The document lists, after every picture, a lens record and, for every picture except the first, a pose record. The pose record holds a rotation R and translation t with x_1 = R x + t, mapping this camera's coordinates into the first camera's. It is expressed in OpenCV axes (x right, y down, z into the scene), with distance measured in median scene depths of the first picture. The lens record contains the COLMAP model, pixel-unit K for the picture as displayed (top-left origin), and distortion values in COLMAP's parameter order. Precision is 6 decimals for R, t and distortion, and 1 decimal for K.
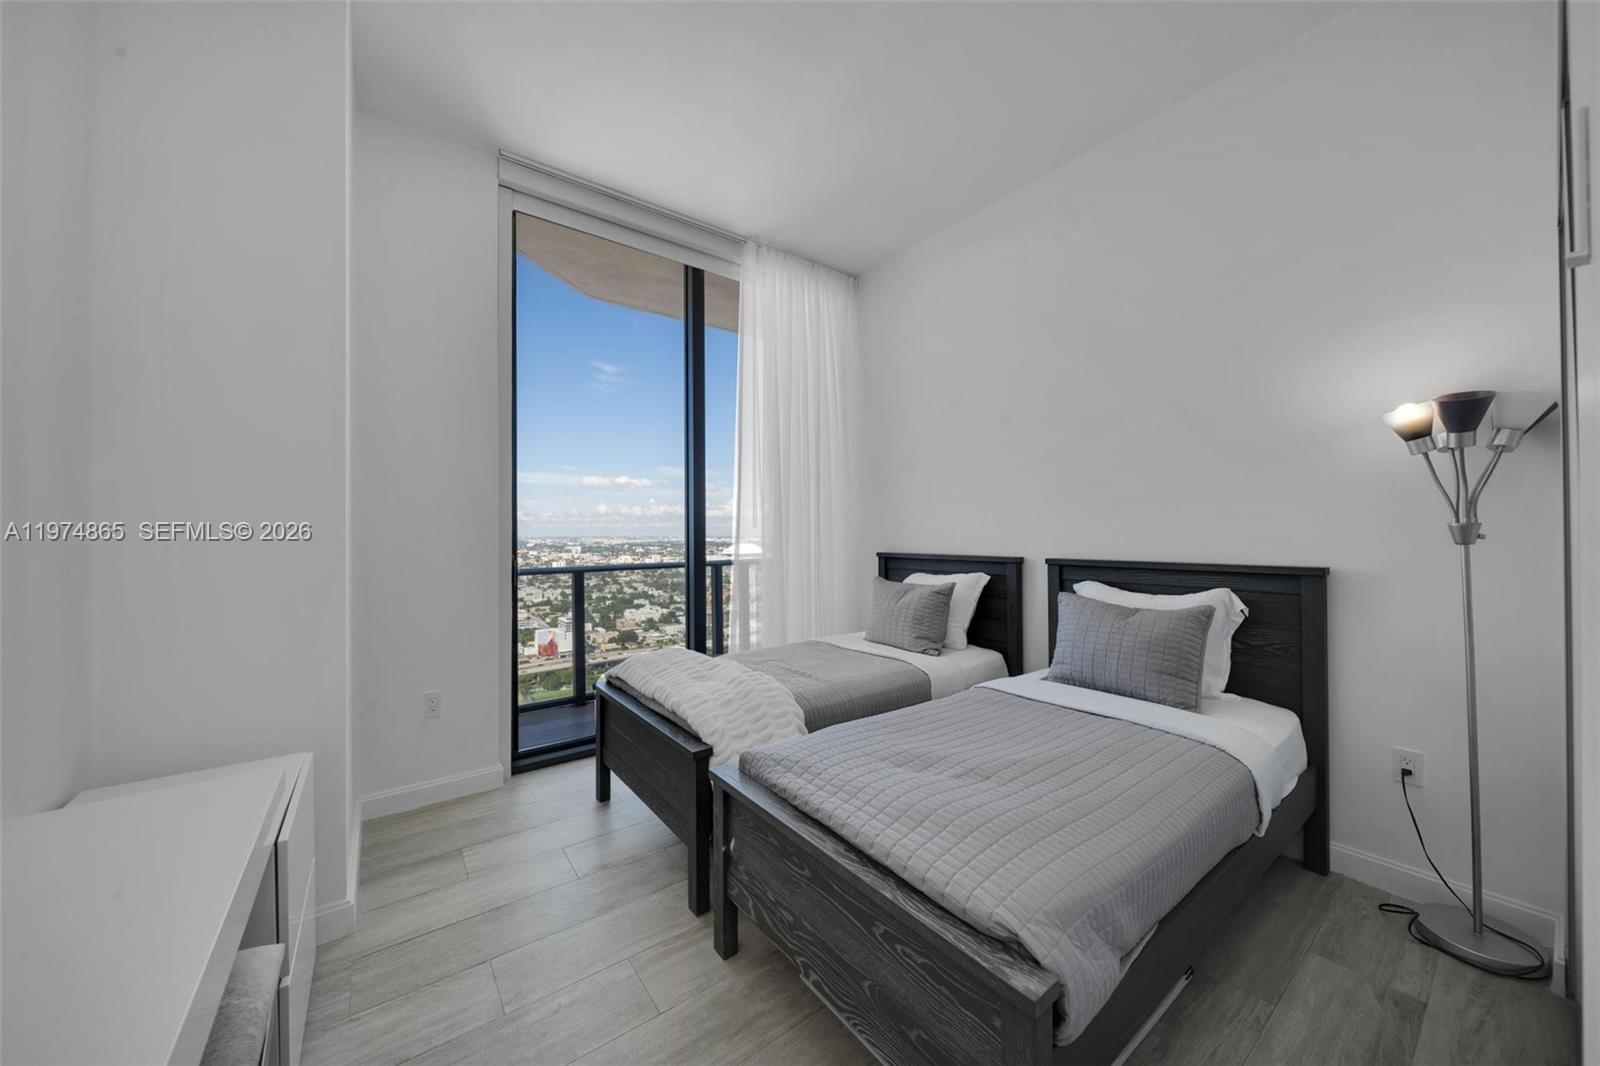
lens RADIAL K [[562.7, 0, 805.9], [0, 562.7, 525.5], [0, 0, 1]] dist [-0.002683, -0.001174]
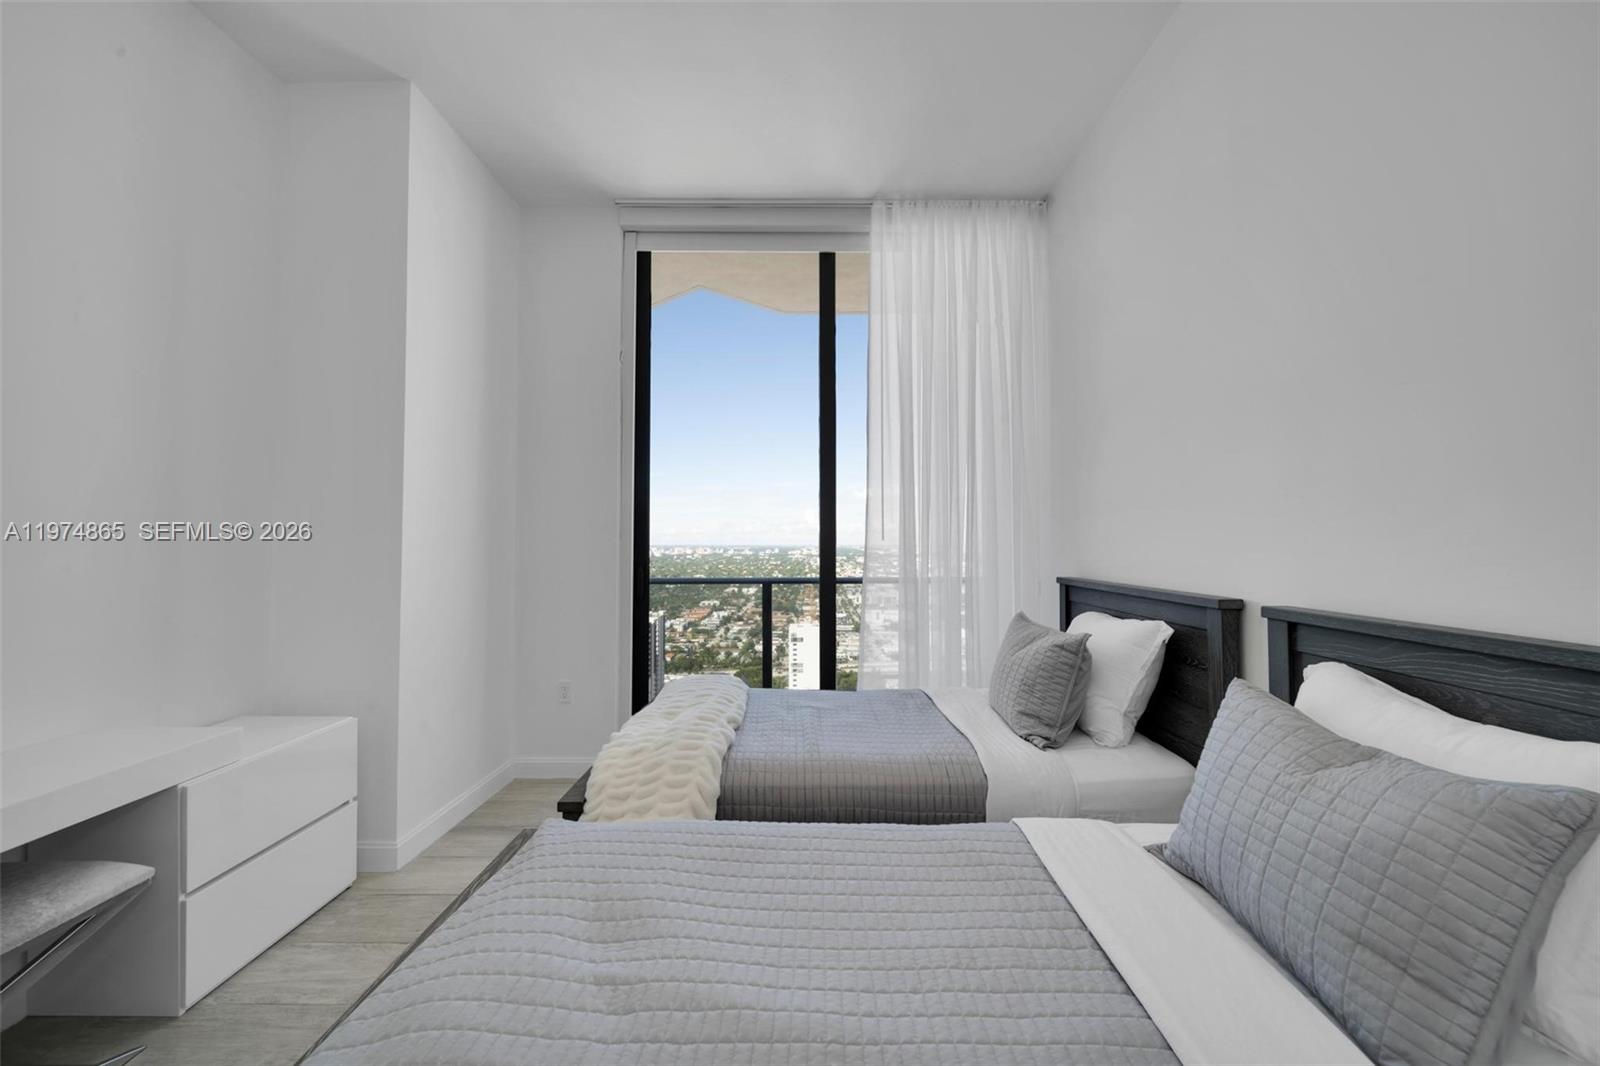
lens RADIAL K [[562.7, 0, 804.3], [0, 562.7, 525.7], [0, 0, 1]] dist [-0.002683, -0.001174]
pose [[0.795139, -0.010524, -0.606336, 0.389462], [0.000696, 0.999865, -0.016442, -0.006581], [0.606427, 0.012652, 0.795038, 0.325718]]
